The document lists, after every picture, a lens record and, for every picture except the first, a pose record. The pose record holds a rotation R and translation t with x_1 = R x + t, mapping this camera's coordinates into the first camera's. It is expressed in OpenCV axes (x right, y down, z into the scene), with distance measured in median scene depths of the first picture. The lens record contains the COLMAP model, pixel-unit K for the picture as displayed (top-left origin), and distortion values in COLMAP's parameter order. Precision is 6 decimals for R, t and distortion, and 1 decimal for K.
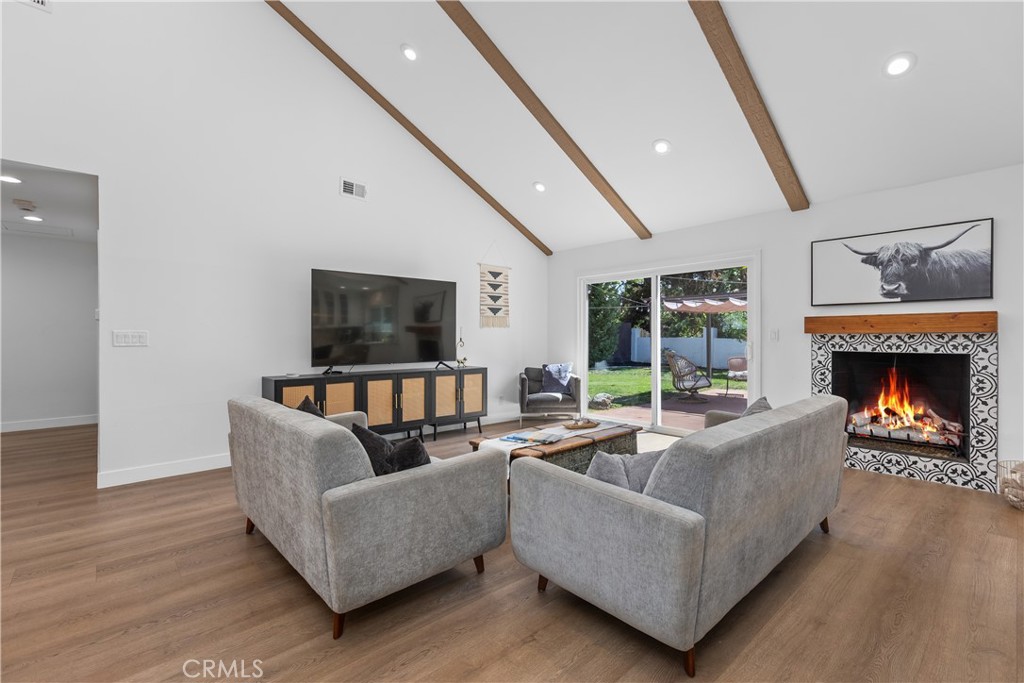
lens RADIAL K [[459.1, 0, 509.6], [0, 459.1, 337.9], [0, 0, 1]] dist [0.008558, -0.003017]
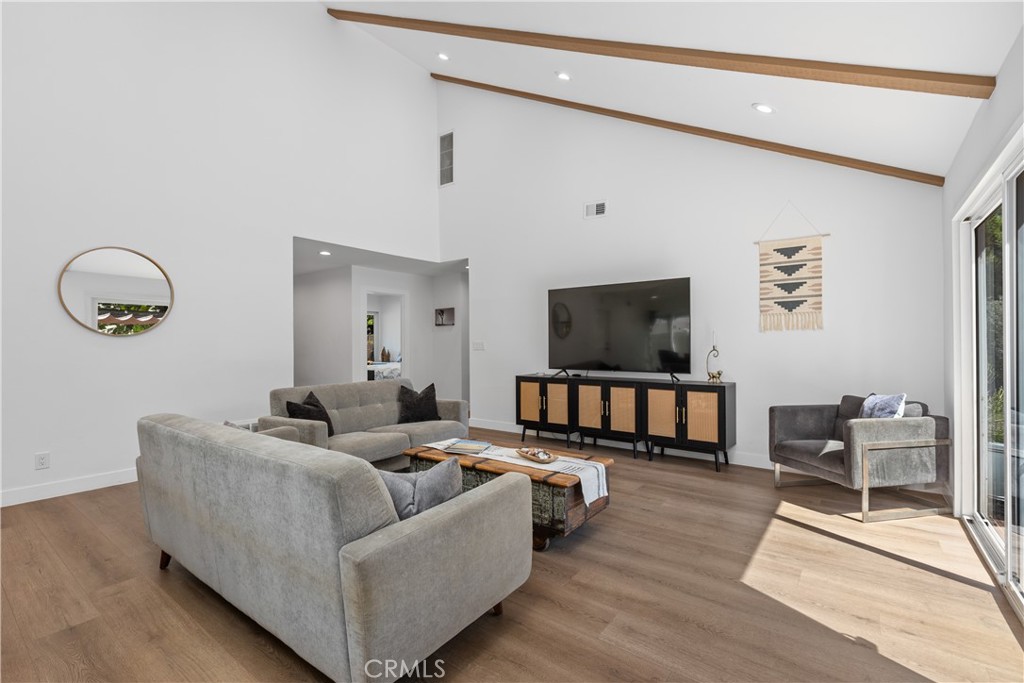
lens RADIAL K [[459.1, 0, 522.9], [0, 459.1, 343.5], [0, 0, 1]] dist [0.008558, -0.003017]
pose [[0.190830, -0.002343, -0.981620, 0.760842], [-0.001513, 0.999995, -0.002681, -0.001213], [0.981622, 0.001997, 0.190826, 0.674796]]
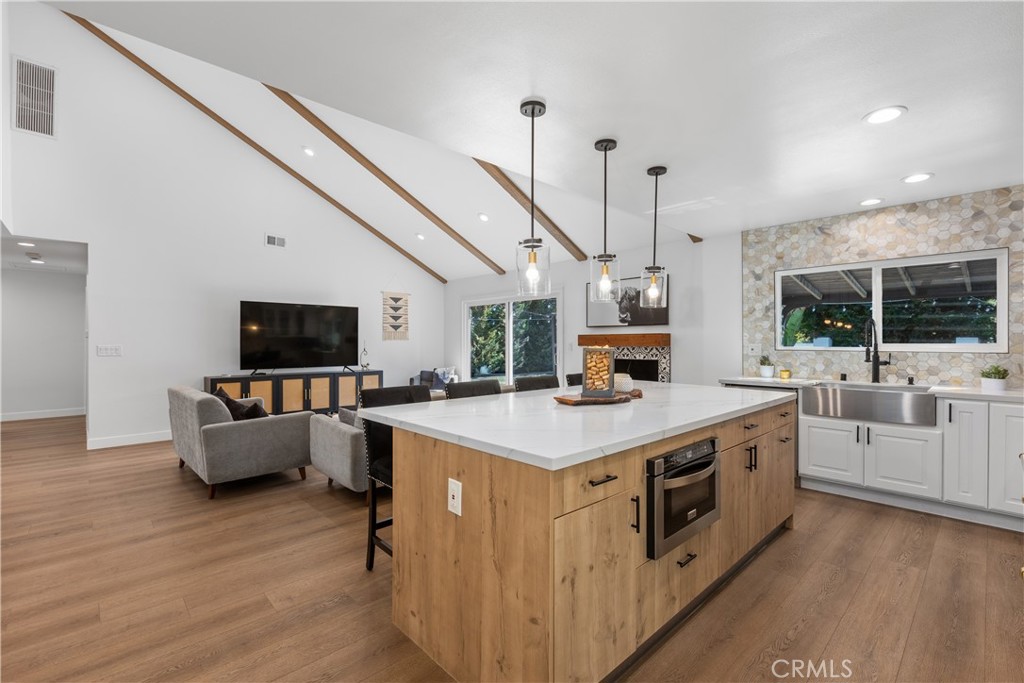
lens RADIAL K [[459.1, 0, 508.4], [0, 459.1, 341.9], [0, 0, 1]] dist [0.008558, -0.003017]
pose [[0.999771, -0.000209, 0.021386, 0.356168], [0.000341, 0.999981, -0.006166, -0.012988], [-0.021384, 0.006172, 0.999752, -0.424101]]
